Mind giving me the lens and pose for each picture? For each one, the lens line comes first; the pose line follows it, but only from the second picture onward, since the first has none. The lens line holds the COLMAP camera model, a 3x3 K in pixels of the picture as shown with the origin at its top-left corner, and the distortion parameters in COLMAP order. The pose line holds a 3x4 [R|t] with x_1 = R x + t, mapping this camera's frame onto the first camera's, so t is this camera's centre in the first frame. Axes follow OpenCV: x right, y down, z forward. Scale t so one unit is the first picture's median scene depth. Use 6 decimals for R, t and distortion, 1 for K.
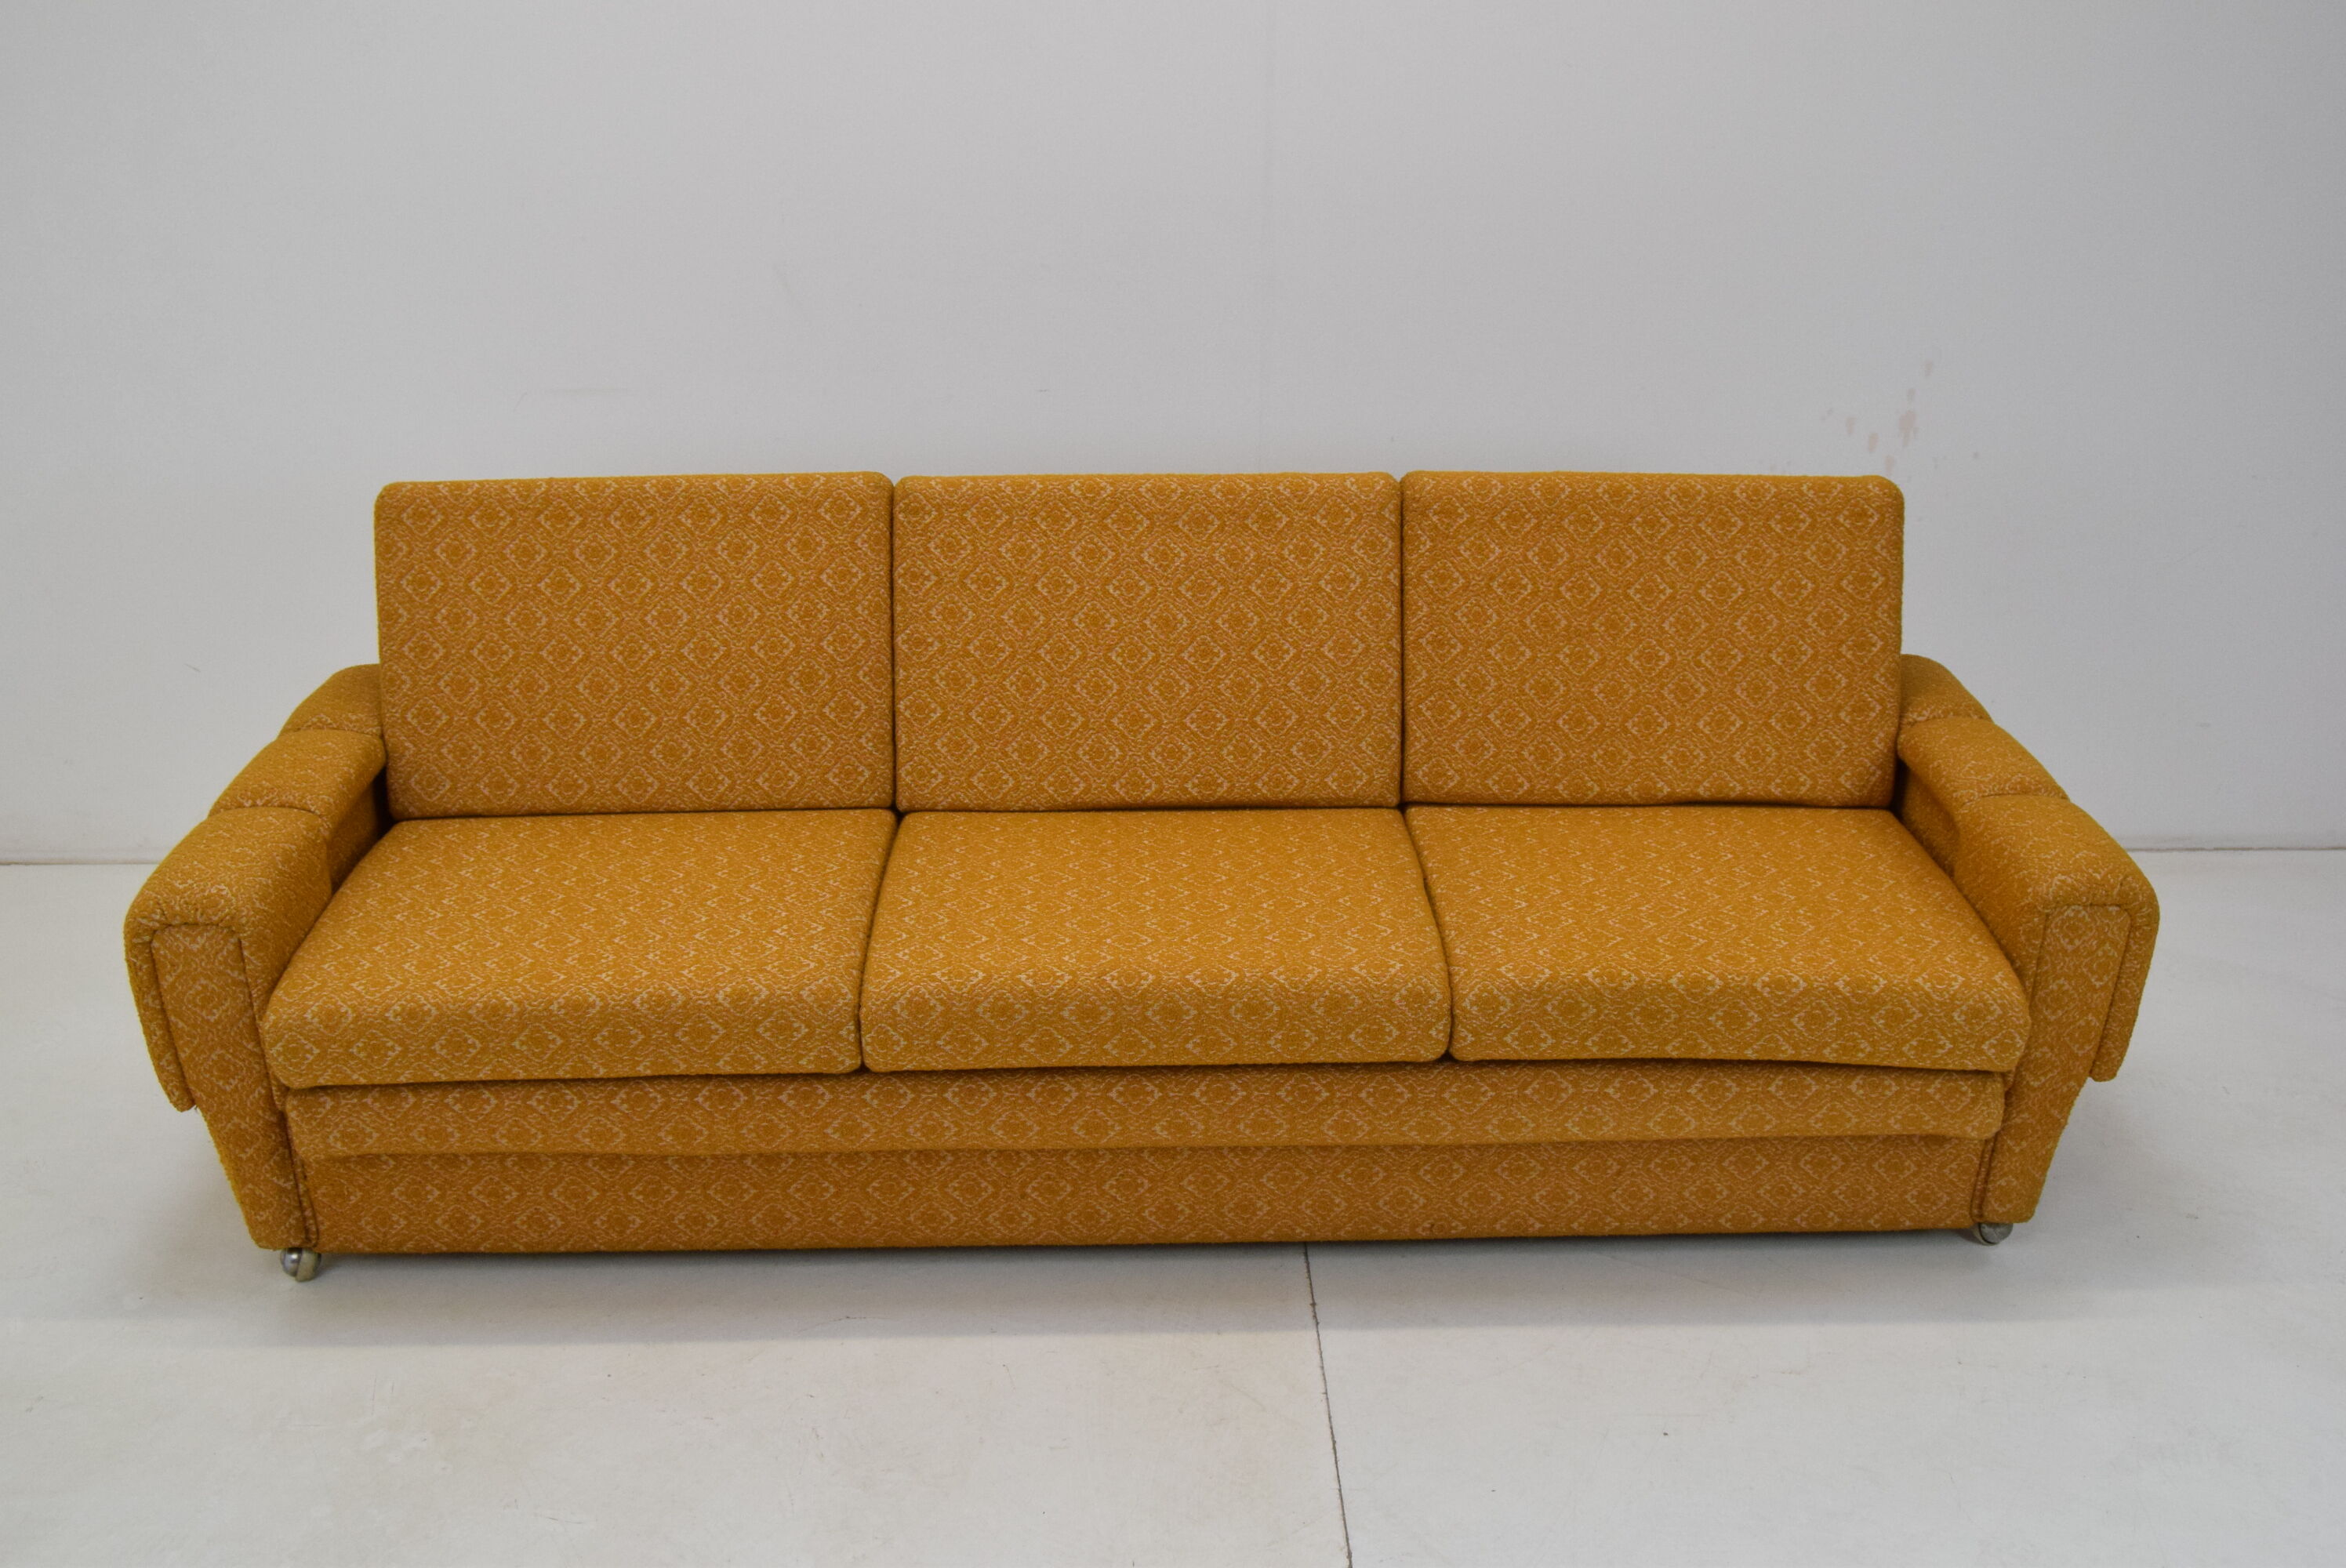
lens RADIAL K [[2318.0, 0, 1173.0], [0, 2318.0, 784.0], [0, 0, 1]] dist [-0.077669, 0.011476]
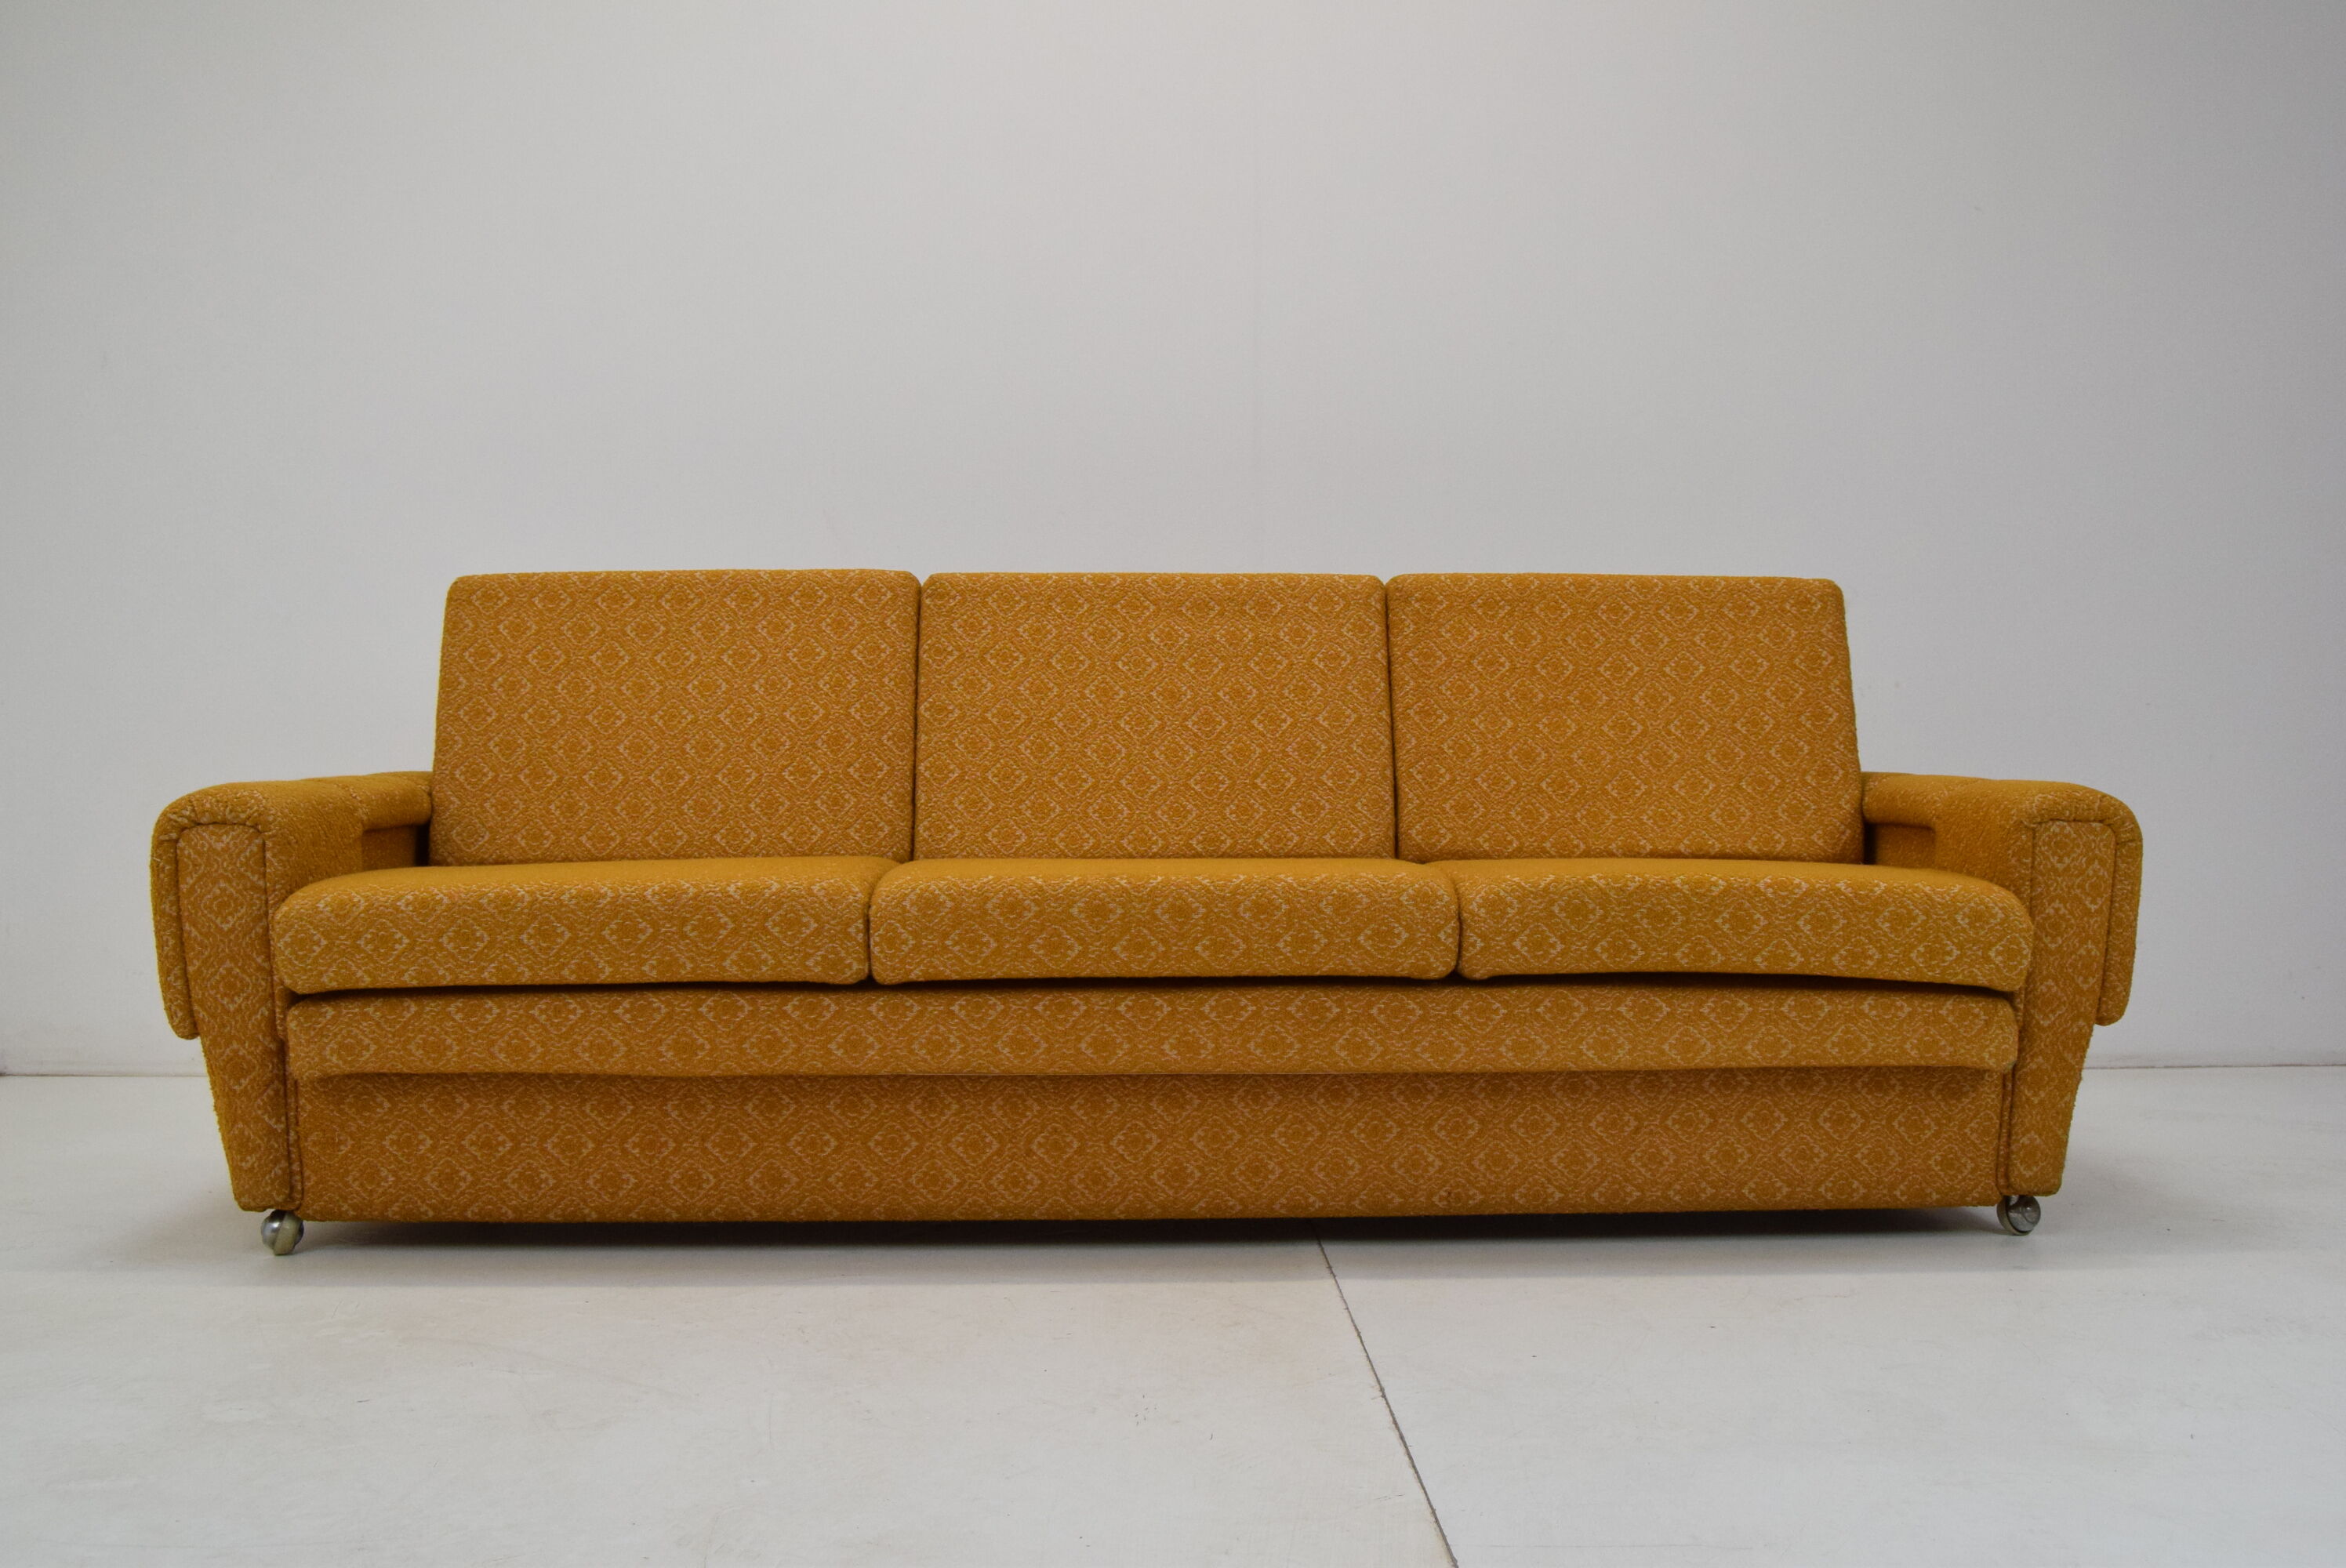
lens RADIAL K [[2019.0, 0, 1170.8], [0, 2019.0, 798.1], [0, 0, 1]] dist [-0.089925, 0.029839]
pose [[0.999988, -0.004366, 0.002289, -0.006347], [0.004880, 0.941957, -0.335698, 0.331820], [-0.000690, 0.335705, 0.941967, 0.154646]]
